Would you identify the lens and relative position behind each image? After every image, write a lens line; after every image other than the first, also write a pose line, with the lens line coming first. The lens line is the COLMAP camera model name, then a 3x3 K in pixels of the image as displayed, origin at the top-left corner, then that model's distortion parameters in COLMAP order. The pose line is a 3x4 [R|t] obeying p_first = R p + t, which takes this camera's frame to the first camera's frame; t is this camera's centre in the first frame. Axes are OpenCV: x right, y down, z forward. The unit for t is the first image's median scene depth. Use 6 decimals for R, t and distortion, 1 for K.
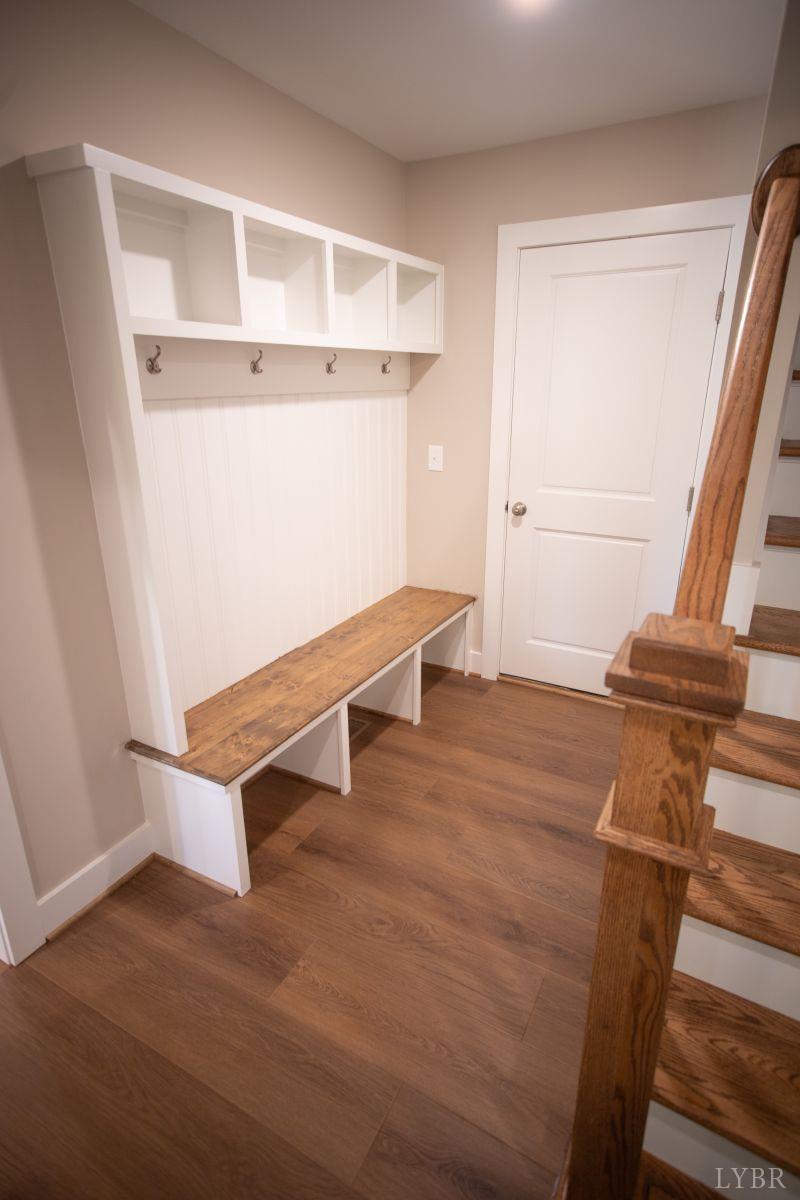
lens RADIAL K [[627.8, 0, 401.6], [0, 627.8, 600.3], [0, 0, 1]] dist [0.038822, 0.000665]
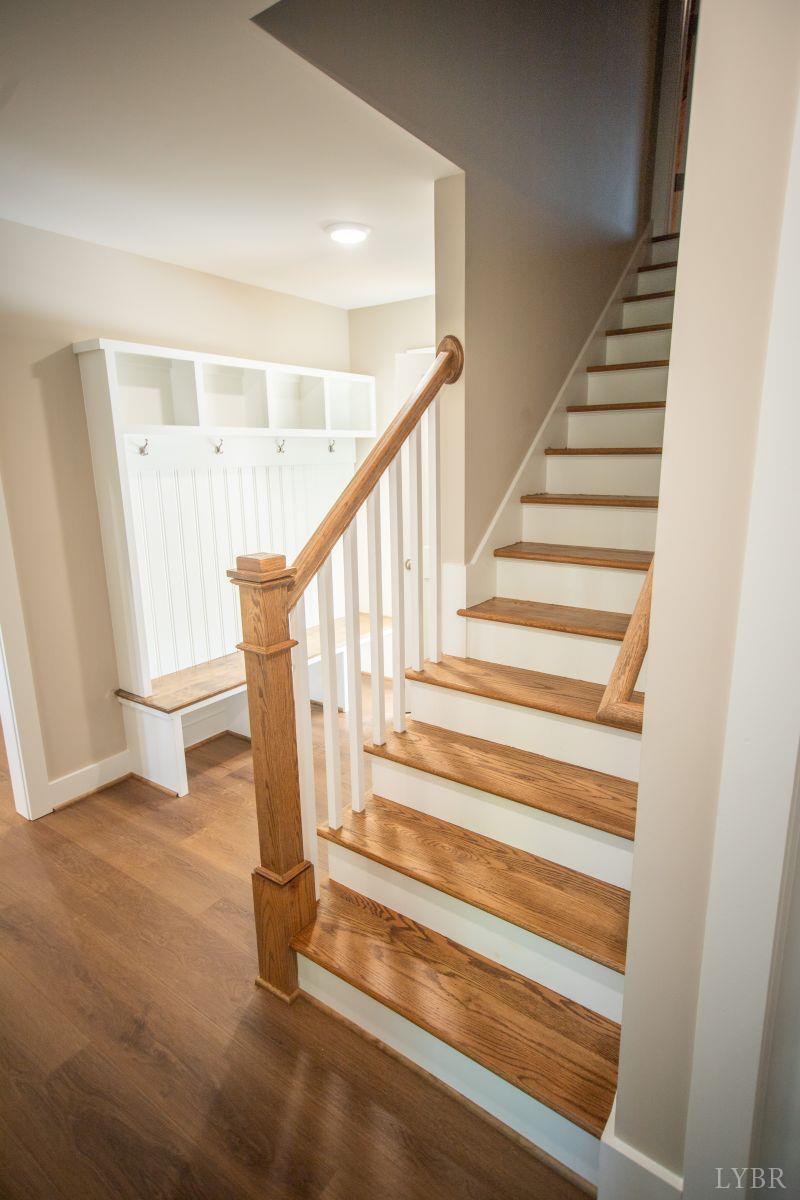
lens RADIAL K [[627.8, 0, 399.2], [0, 627.8, 600.2], [0, 0, 1]] dist [0.038822, 0.000665]
pose [[0.992758, 0.014069, -0.119307, 0.427893], [-0.027119, 0.993729, -0.108476, 0.158672], [0.117032, 0.110926, 0.986914, -0.453262]]
